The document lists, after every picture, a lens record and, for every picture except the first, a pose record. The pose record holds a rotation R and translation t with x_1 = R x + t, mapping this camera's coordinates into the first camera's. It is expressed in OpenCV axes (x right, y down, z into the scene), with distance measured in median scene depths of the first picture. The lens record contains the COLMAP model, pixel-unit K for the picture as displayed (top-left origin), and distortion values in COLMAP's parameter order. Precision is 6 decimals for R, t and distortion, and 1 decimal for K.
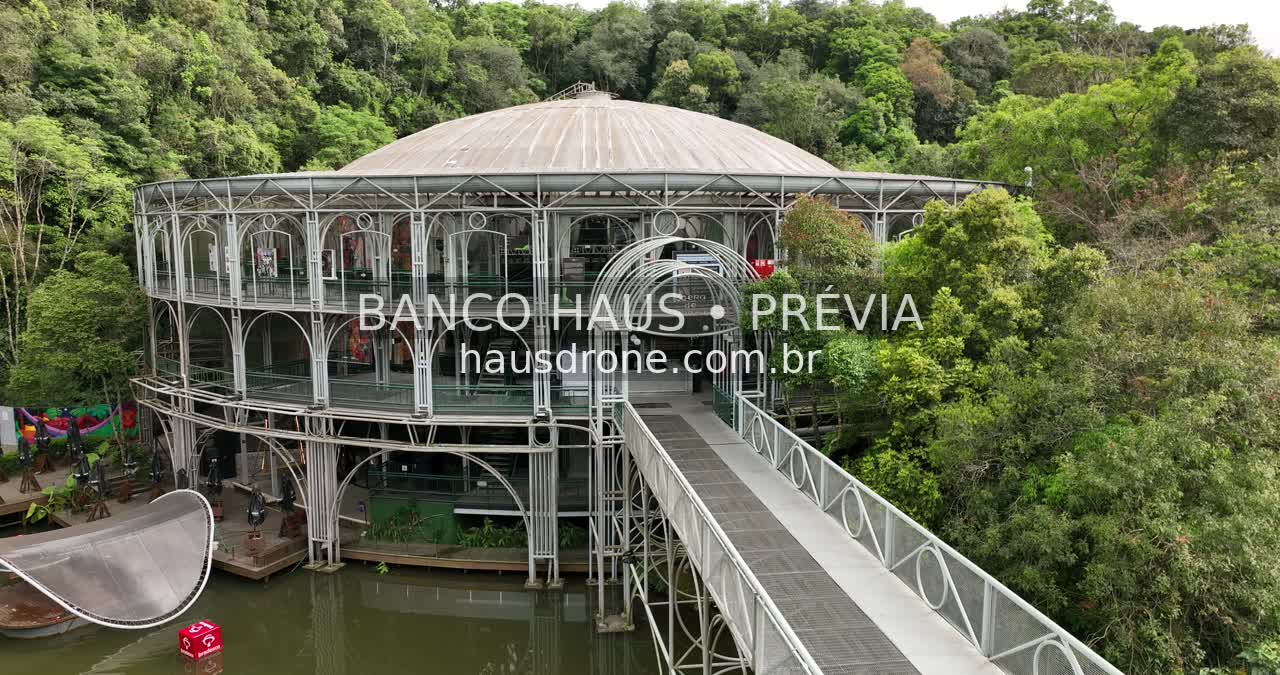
lens RADIAL K [[898.2, 0, 635.6], [0, 898.2, 337.3], [0, 0, 1]] dist [-0.004555, 0.028468]
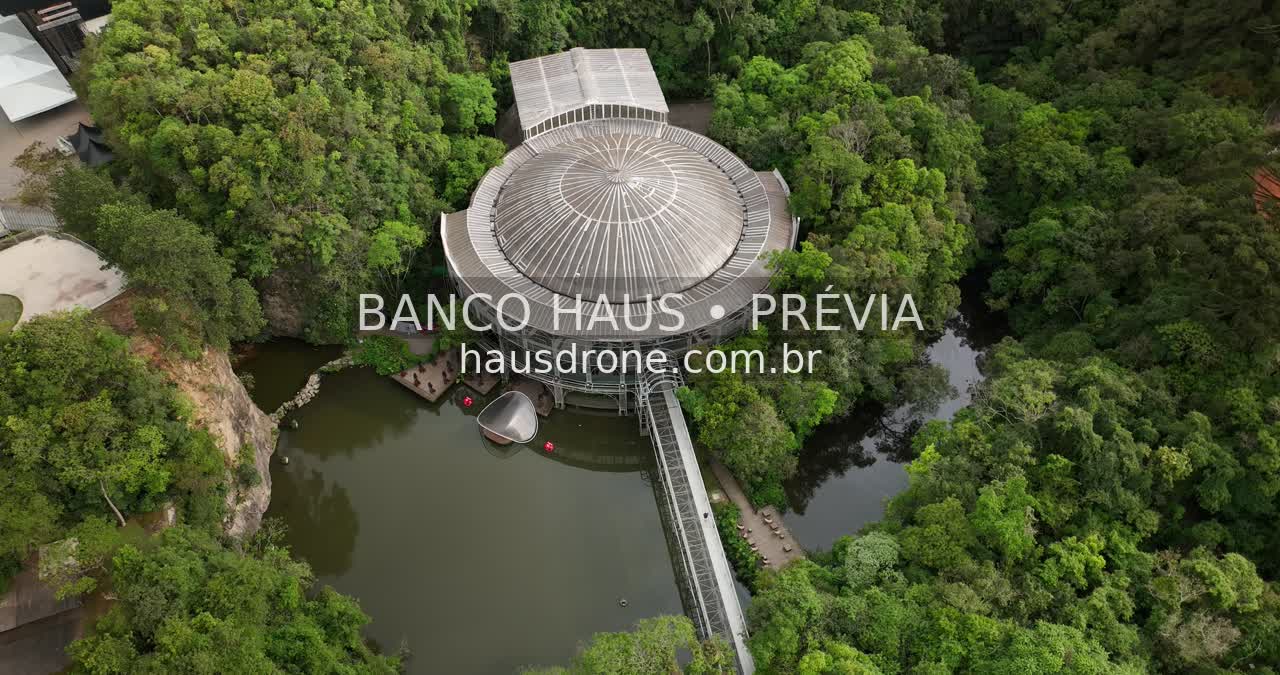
lens RADIAL K [[898.2, 0, 634.0], [0, 898.2, 341.2], [0, 0, 1]] dist [-0.004555, 0.028468]
pose [[0.998458, -0.042271, 0.035982, -0.146416], [0.007817, 0.748792, 0.662759, -1.990210], [-0.054959, -0.661456, 0.747967, -1.307915]]
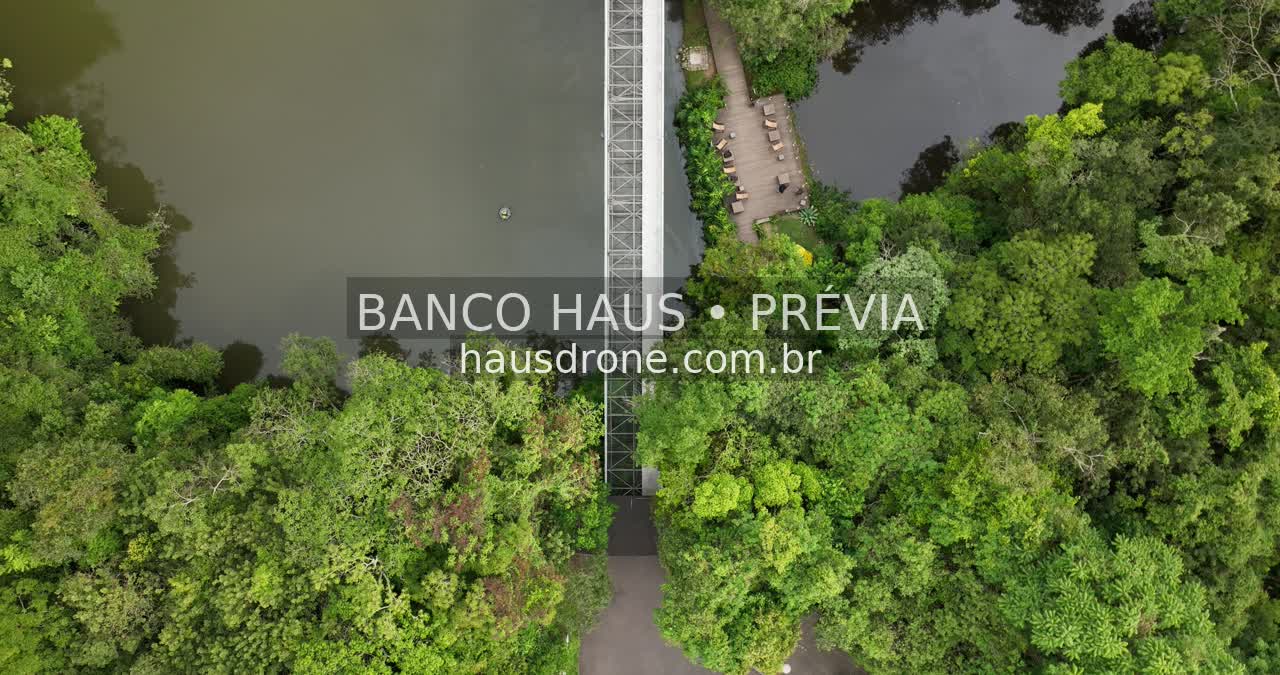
lens RADIAL K [[898.2, 0, 637.1], [0, 898.2, 336.7], [0, 0, 1]] dist [-0.004555, 0.028468]
pose [[0.989037, 0.147323, 0.010055, 0.146764], [-0.027890, 0.119499, 0.992442, -1.324498], [0.145008, -0.981843, 0.122298, -0.245668]]
